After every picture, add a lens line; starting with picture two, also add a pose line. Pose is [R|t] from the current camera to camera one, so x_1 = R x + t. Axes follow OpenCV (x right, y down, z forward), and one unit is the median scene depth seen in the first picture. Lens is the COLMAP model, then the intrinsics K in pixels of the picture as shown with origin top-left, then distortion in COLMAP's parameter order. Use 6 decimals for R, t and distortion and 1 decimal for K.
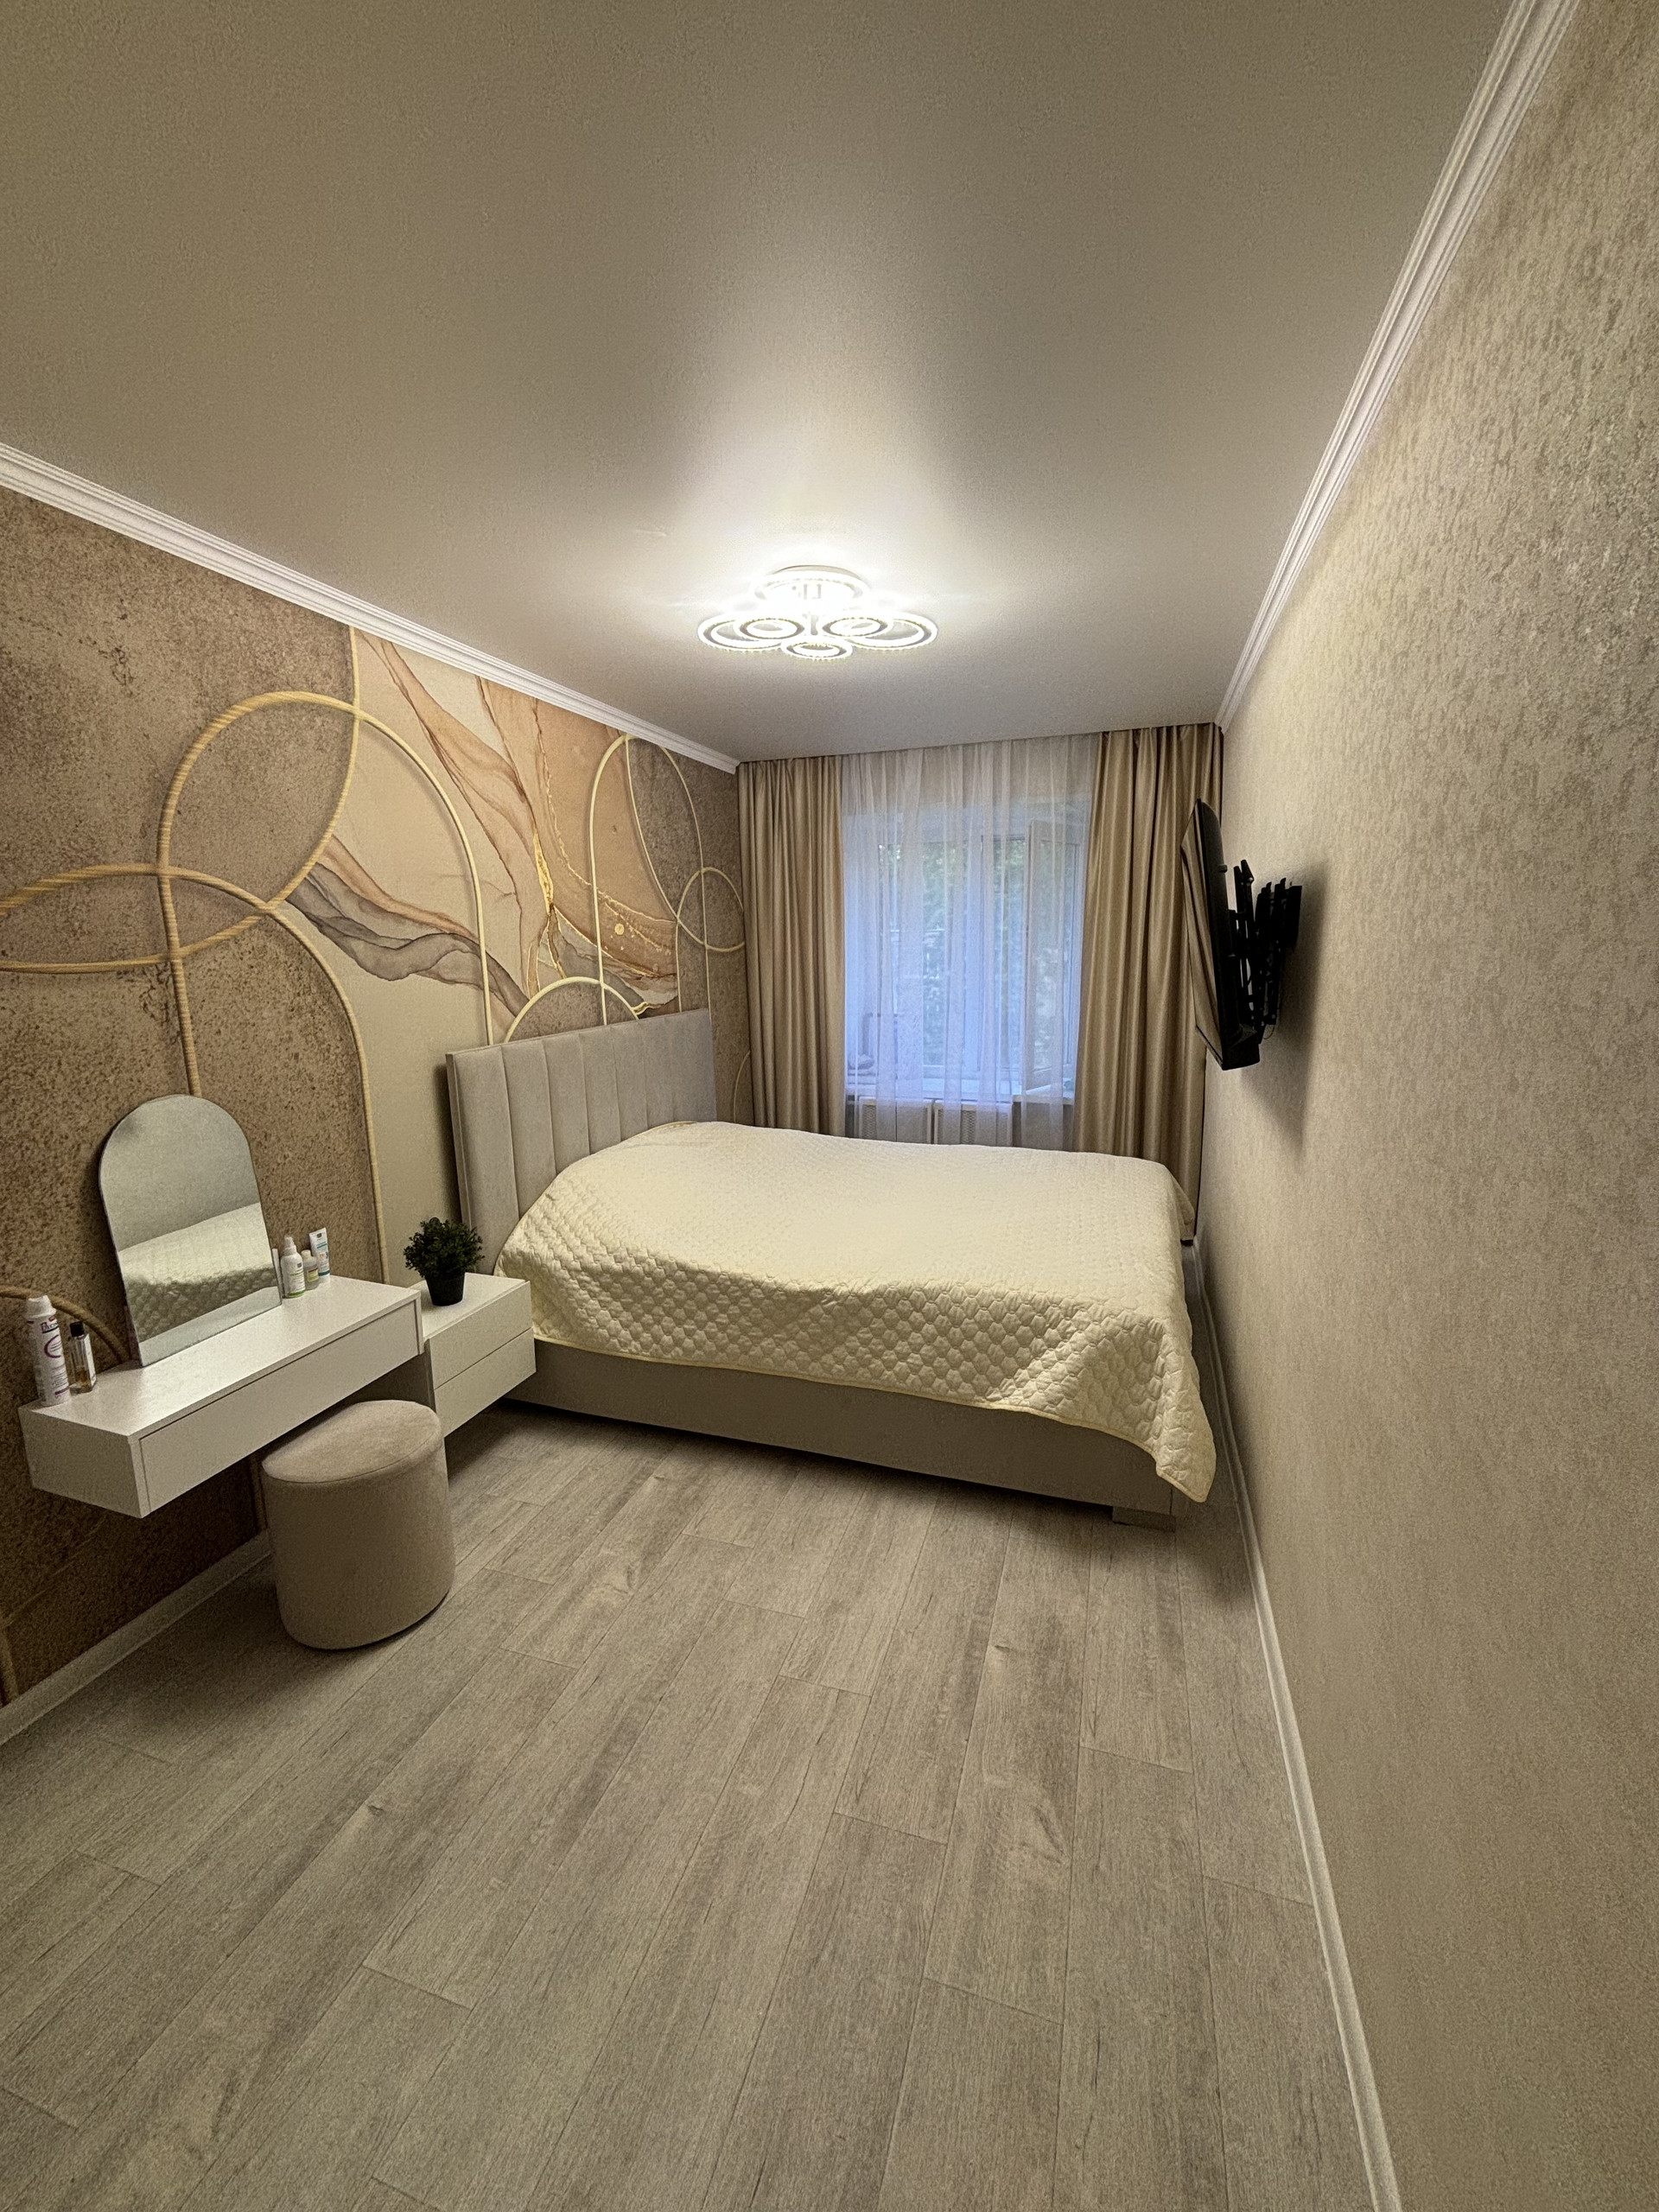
lens RADIAL K [[898.0, 0, 828.7], [0, 898.0, 1107.1], [0, 0, 1]] dist [0.009762, 0.000248]
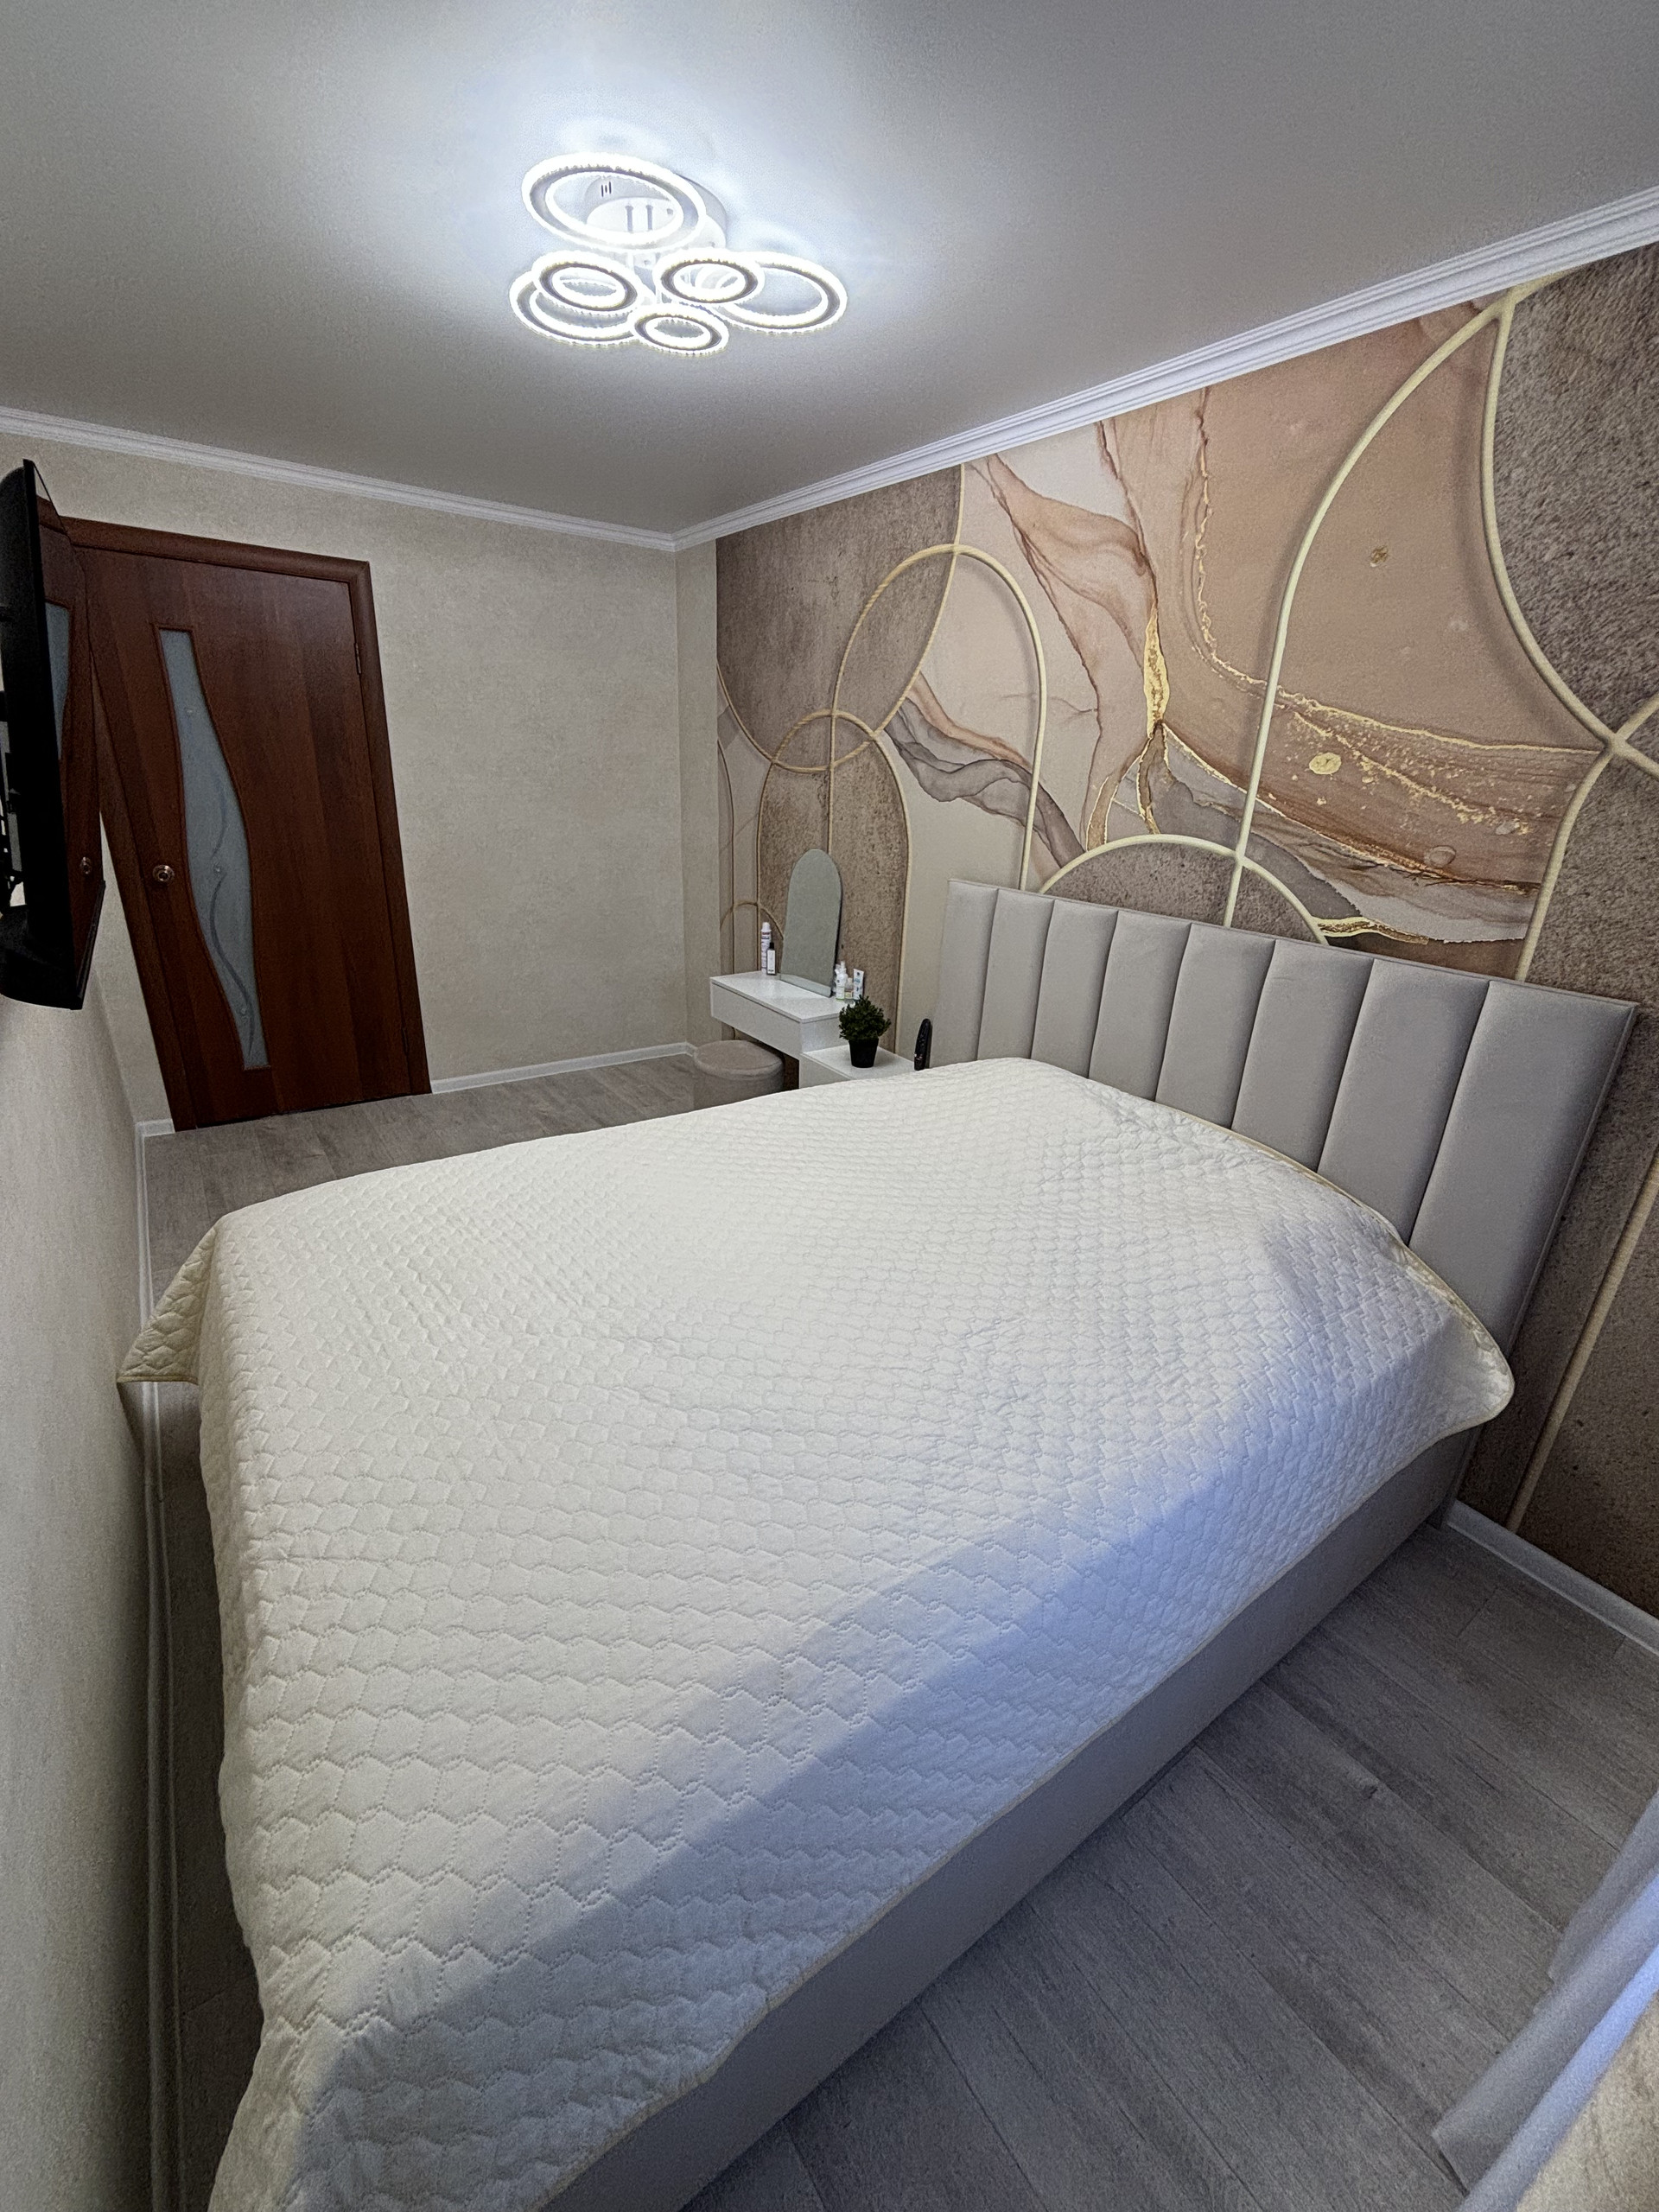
lens RADIAL K [[898.0, 0, 823.7], [0, 898.0, 1101.9], [0, 0, 1]] dist [0.009762, 0.000248]
pose [[-0.575761, 0.274633, -0.770114, 0.502991], [-0.194753, 0.868723, 0.455402, -0.258871], [0.794085, 0.412185, -0.446692, 1.340134]]
